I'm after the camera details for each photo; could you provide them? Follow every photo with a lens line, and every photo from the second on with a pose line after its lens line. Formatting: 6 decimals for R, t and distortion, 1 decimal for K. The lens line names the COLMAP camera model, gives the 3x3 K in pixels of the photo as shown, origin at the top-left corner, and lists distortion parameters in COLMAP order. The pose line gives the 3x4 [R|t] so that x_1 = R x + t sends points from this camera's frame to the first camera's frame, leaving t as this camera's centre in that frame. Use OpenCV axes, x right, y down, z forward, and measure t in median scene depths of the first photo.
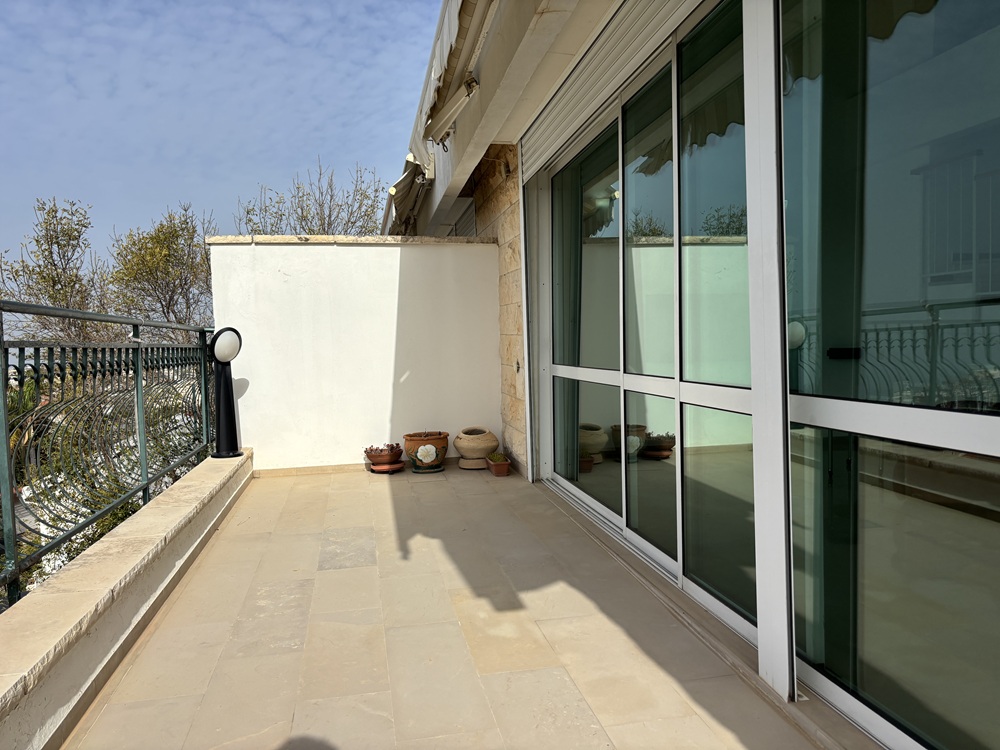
lens RADIAL K [[754.6, 0, 499.3], [0, 754.6, 377.4], [0, 0, 1]] dist [0.032307, -0.029474]
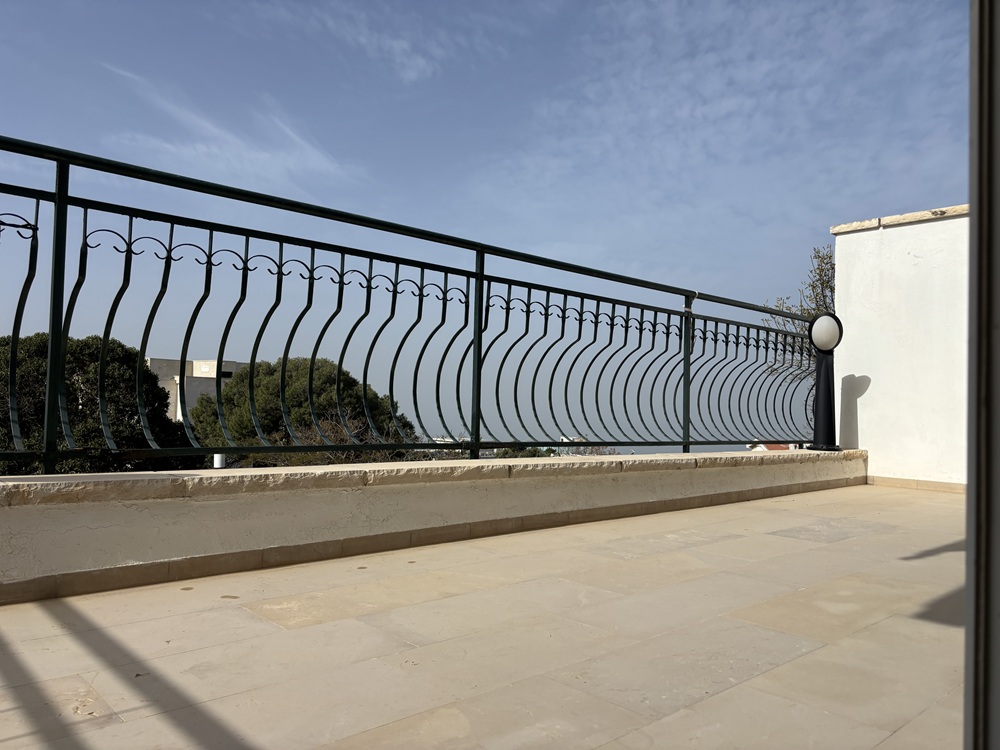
lens RADIAL K [[754.6, 0, 501.7], [0, 754.6, 372.2], [0, 0, 1]] dist [0.032307, -0.029474]
pose [[0.538781, 0.006103, -0.842424, 0.202365], [-0.078806, 0.995954, -0.043186, 0.073530], [0.838752, 0.089655, 0.537082, 0.137470]]
